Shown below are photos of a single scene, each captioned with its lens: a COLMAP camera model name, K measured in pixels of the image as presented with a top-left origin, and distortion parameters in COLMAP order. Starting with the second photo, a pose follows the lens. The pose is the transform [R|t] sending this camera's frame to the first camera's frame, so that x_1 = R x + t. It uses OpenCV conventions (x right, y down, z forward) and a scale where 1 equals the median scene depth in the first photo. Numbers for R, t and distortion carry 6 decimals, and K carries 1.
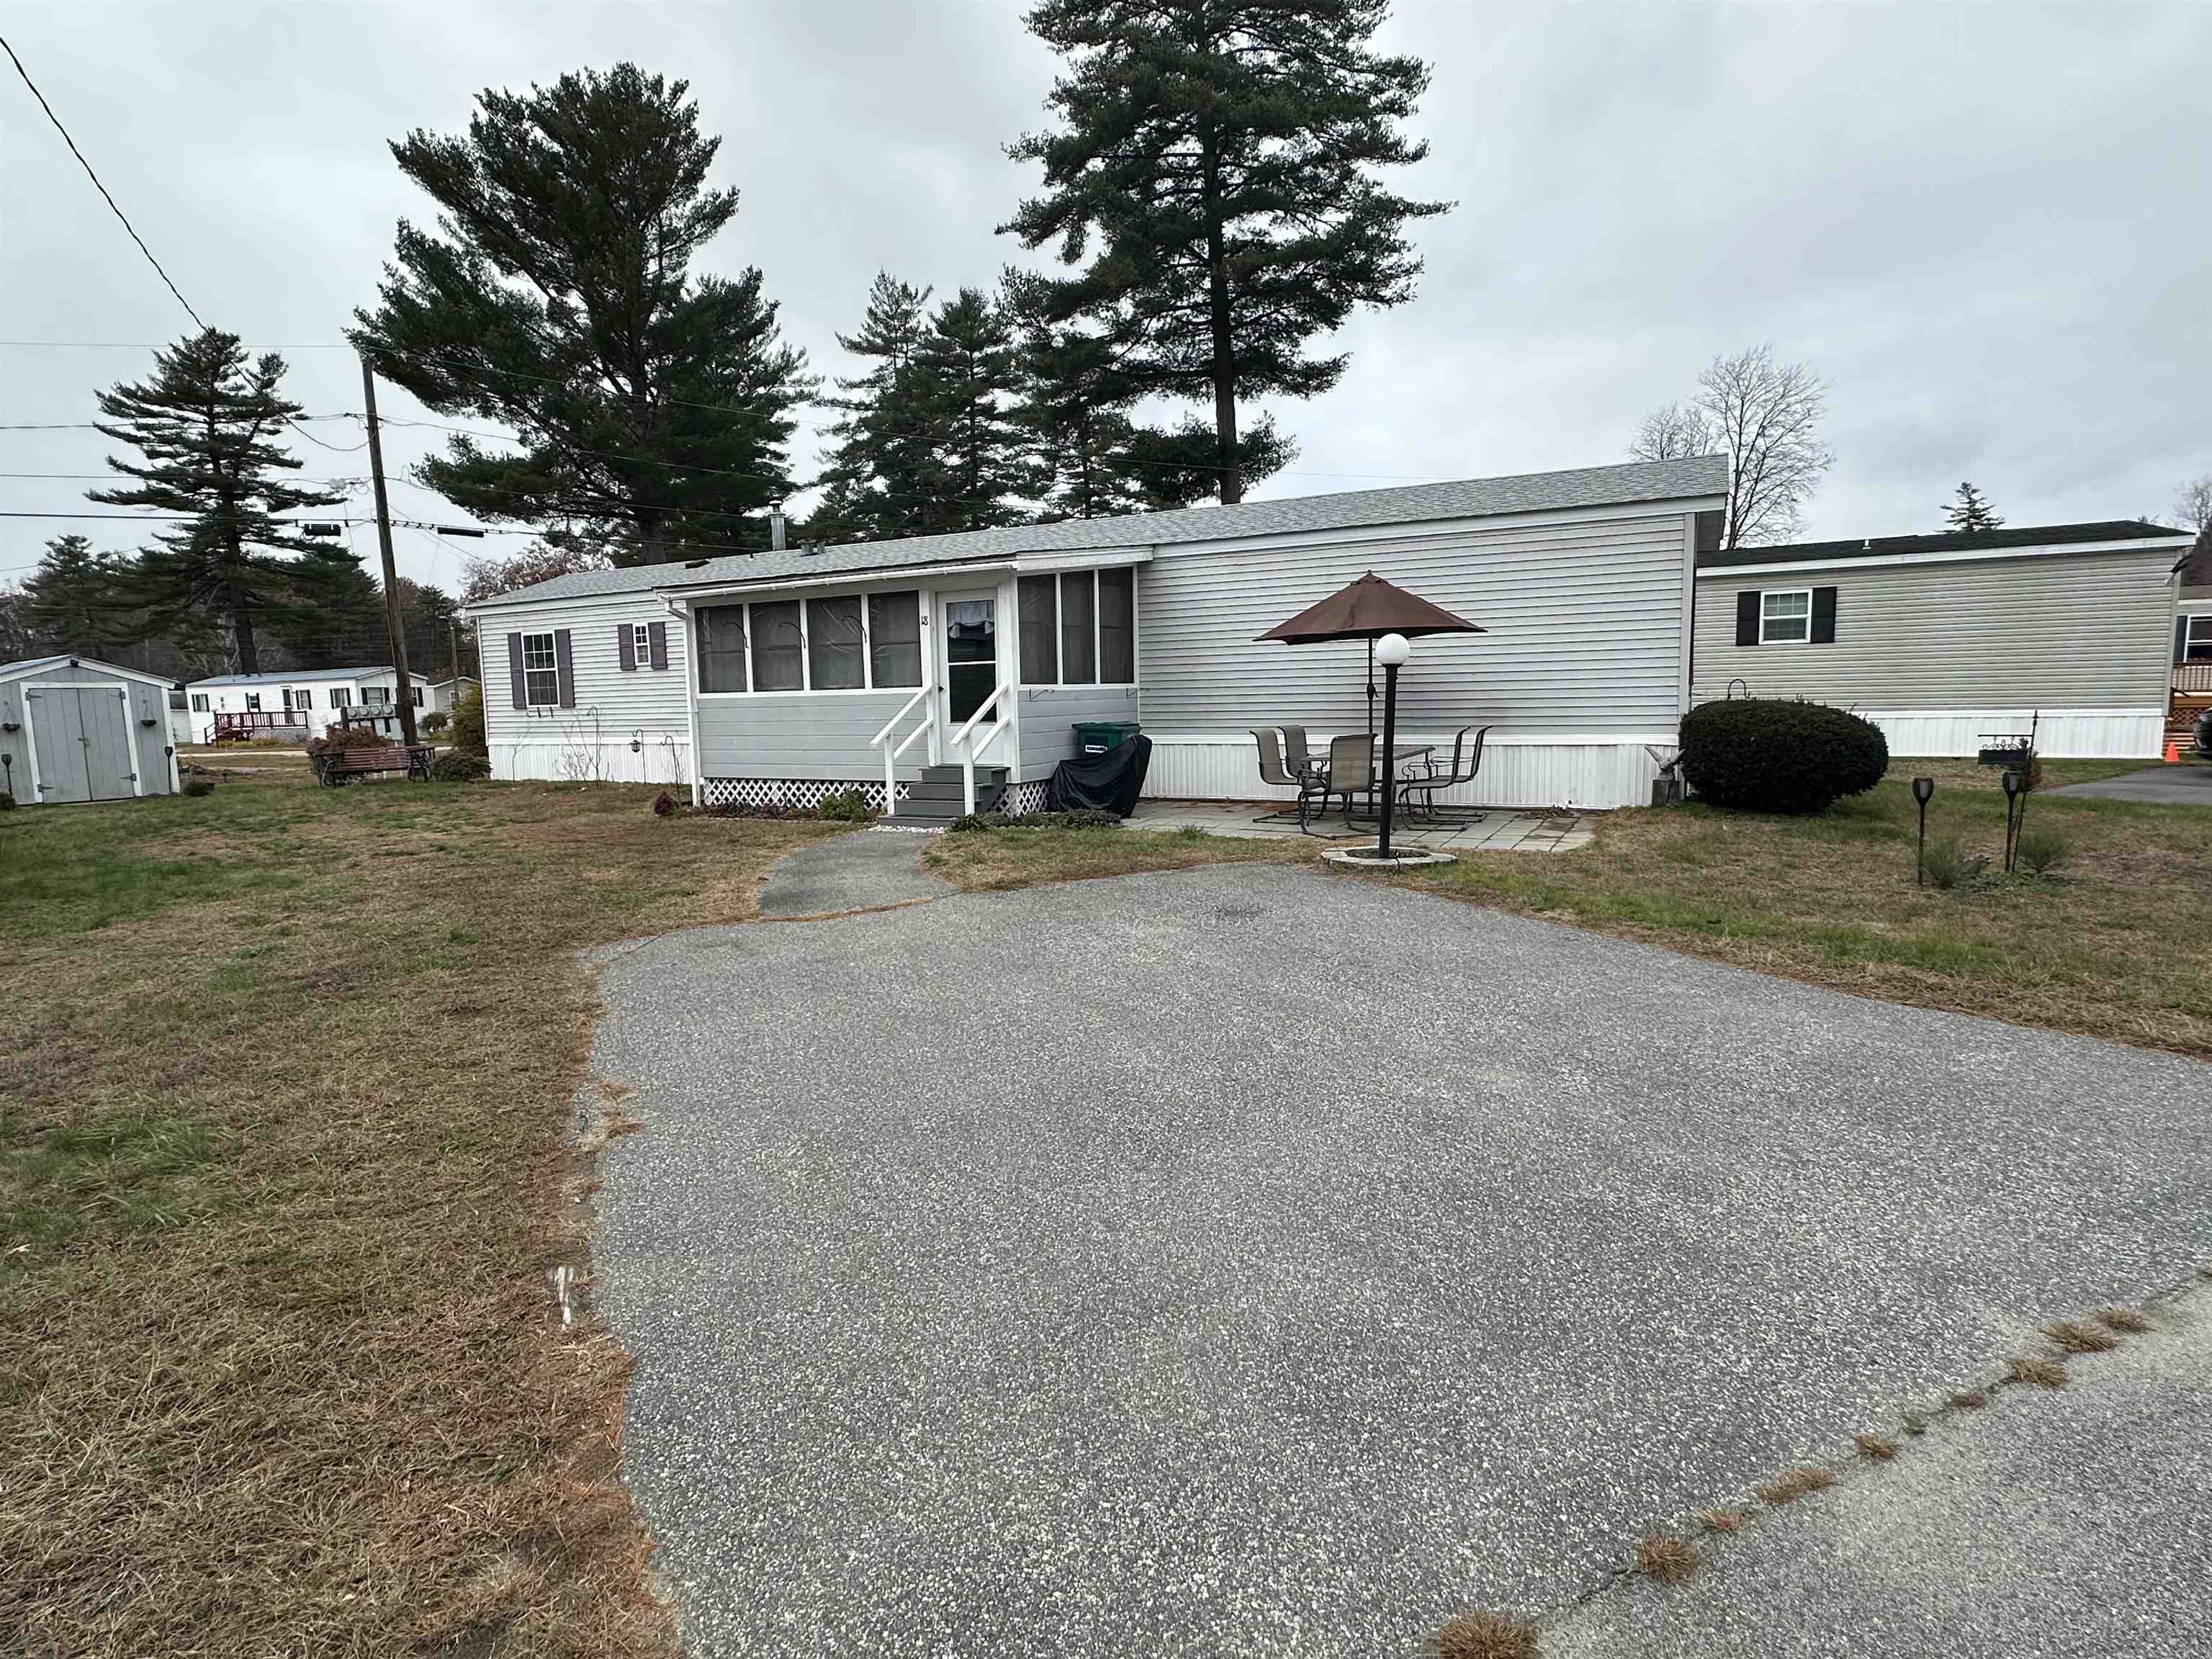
lens RADIAL K [[1118.3, 0, 1106.0], [0, 1118.3, 829.5], [0, 0, 1]] dist [-0.017284, 0.020590]
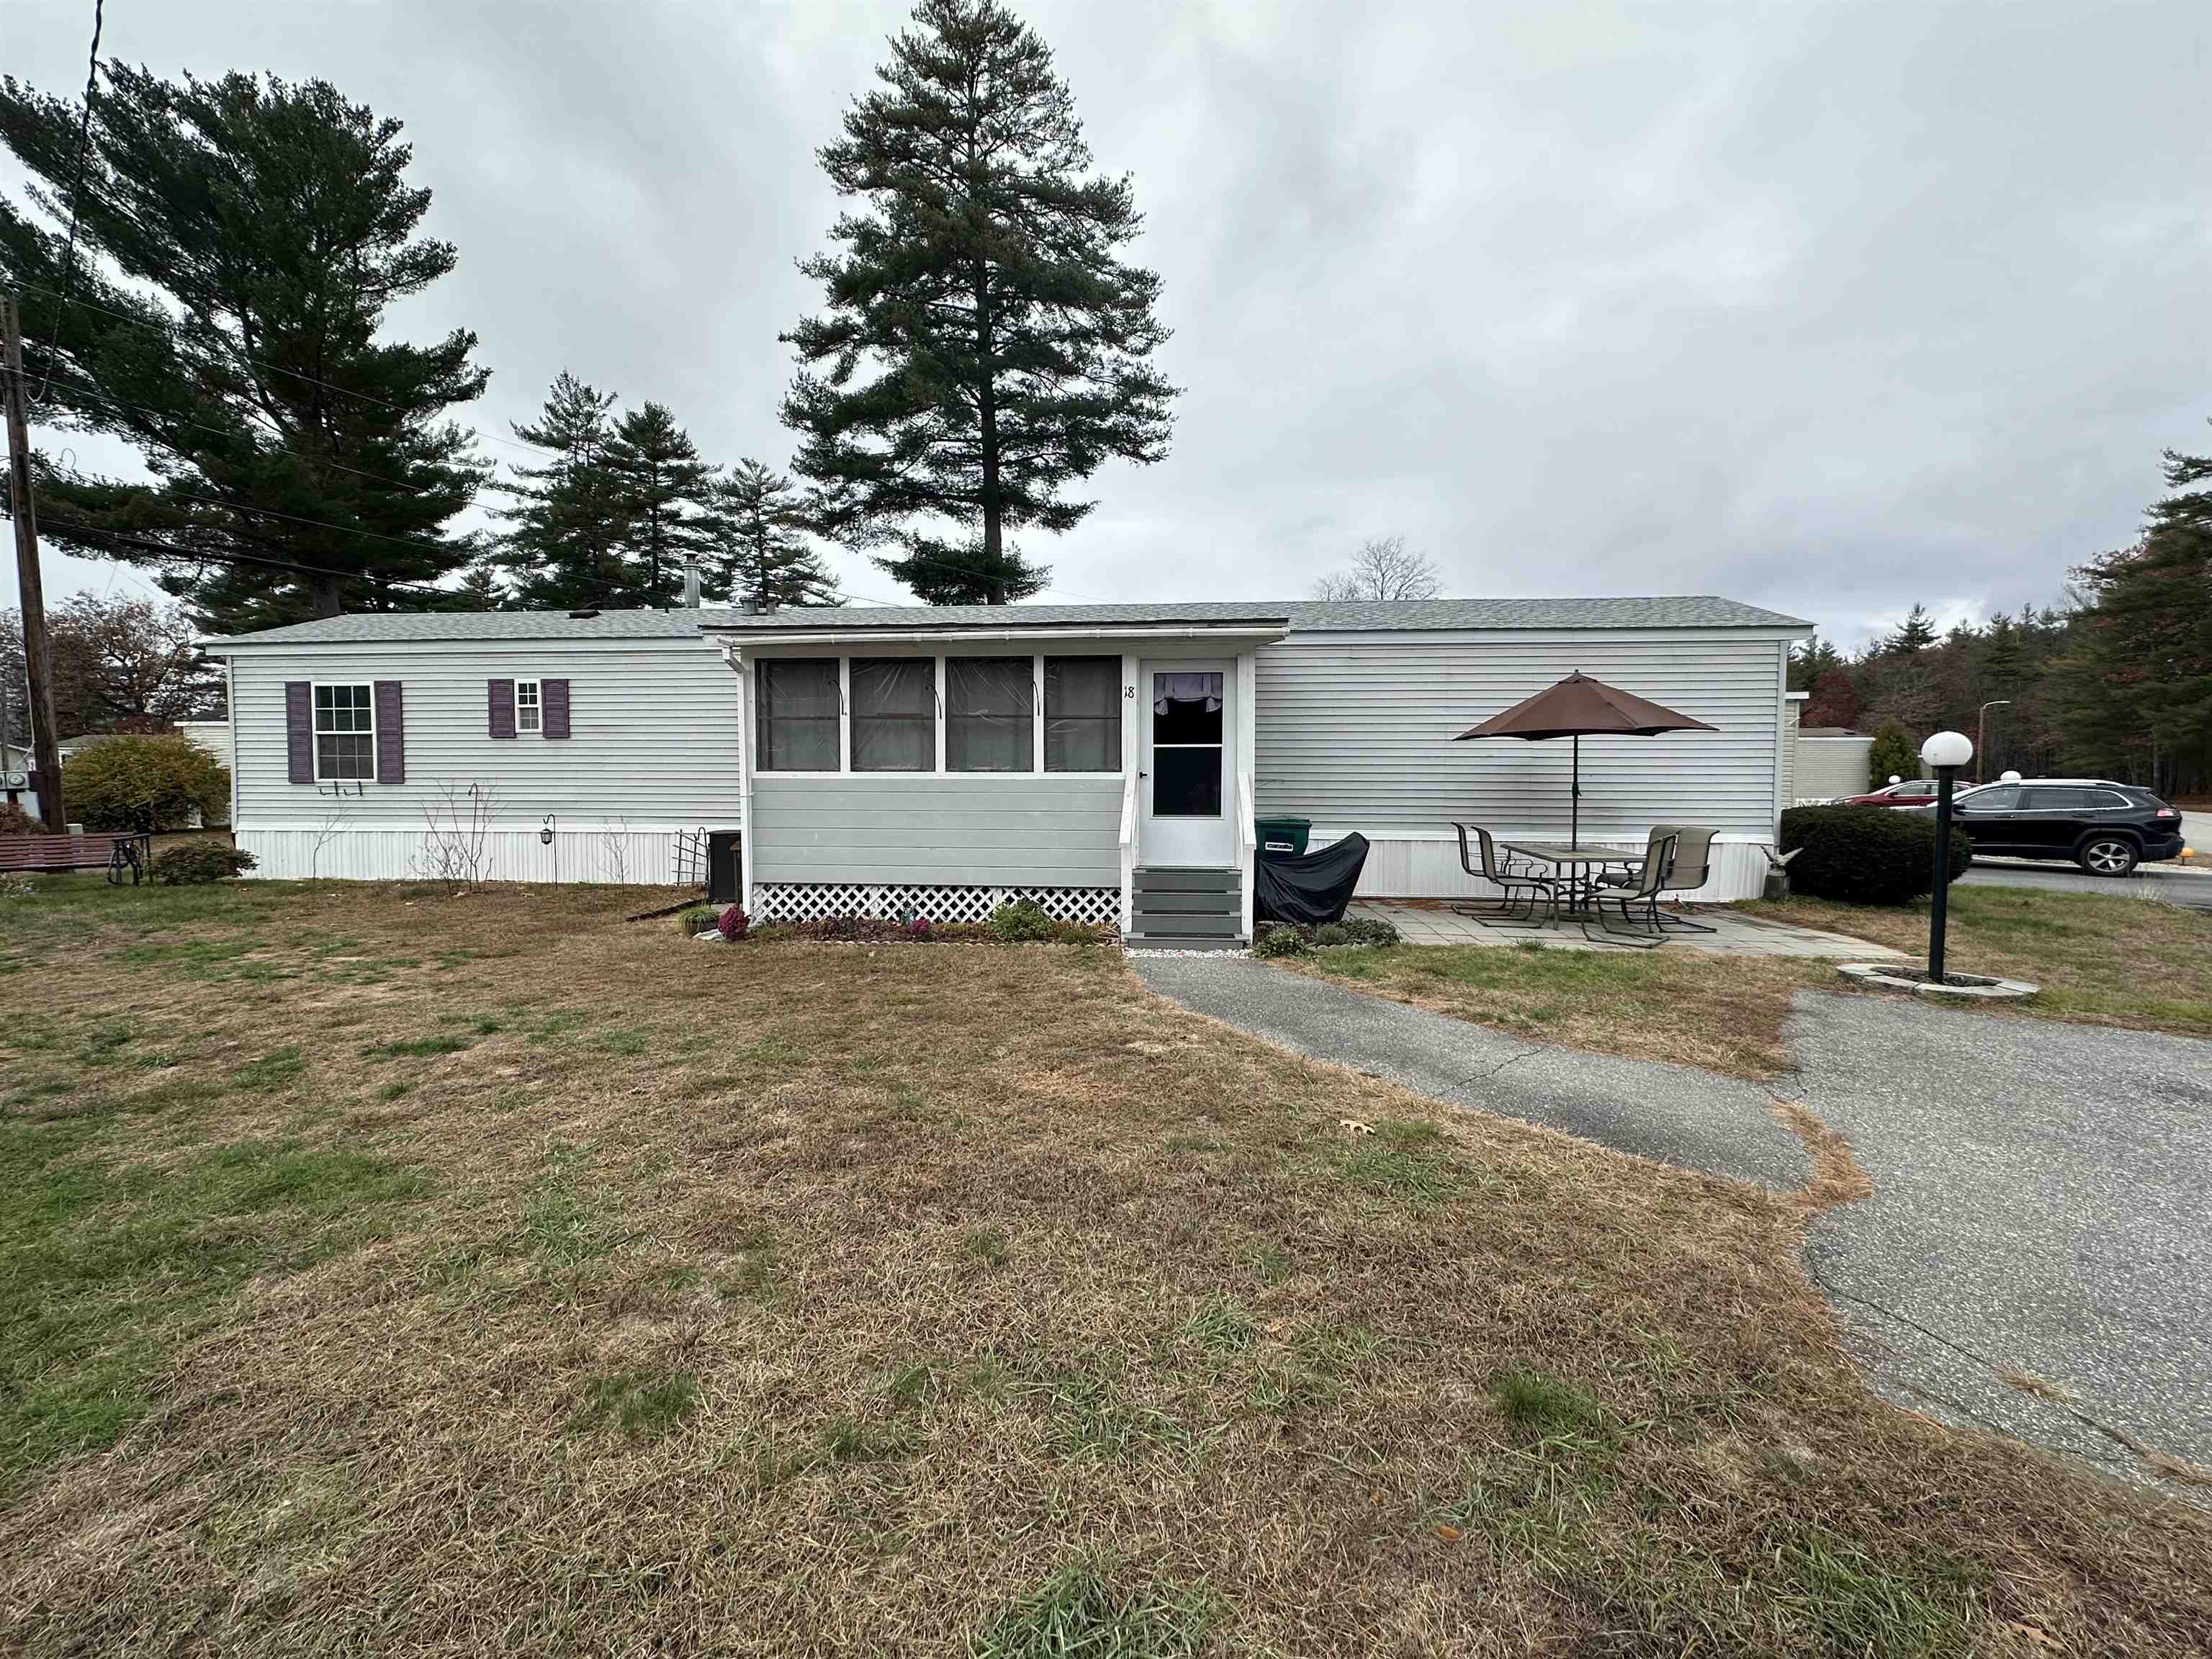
lens RADIAL K [[946.5, 0, 1173.7], [0, 946.5, 827.0], [0, 0, 1]] dist [0.000564, 0.001946]
pose [[0.926510, 0.007938, 0.376185, -0.081664], [0.021295, 0.997069, -0.073487, -0.007467], [-0.375666, 0.076098, 0.923626, 0.072867]]
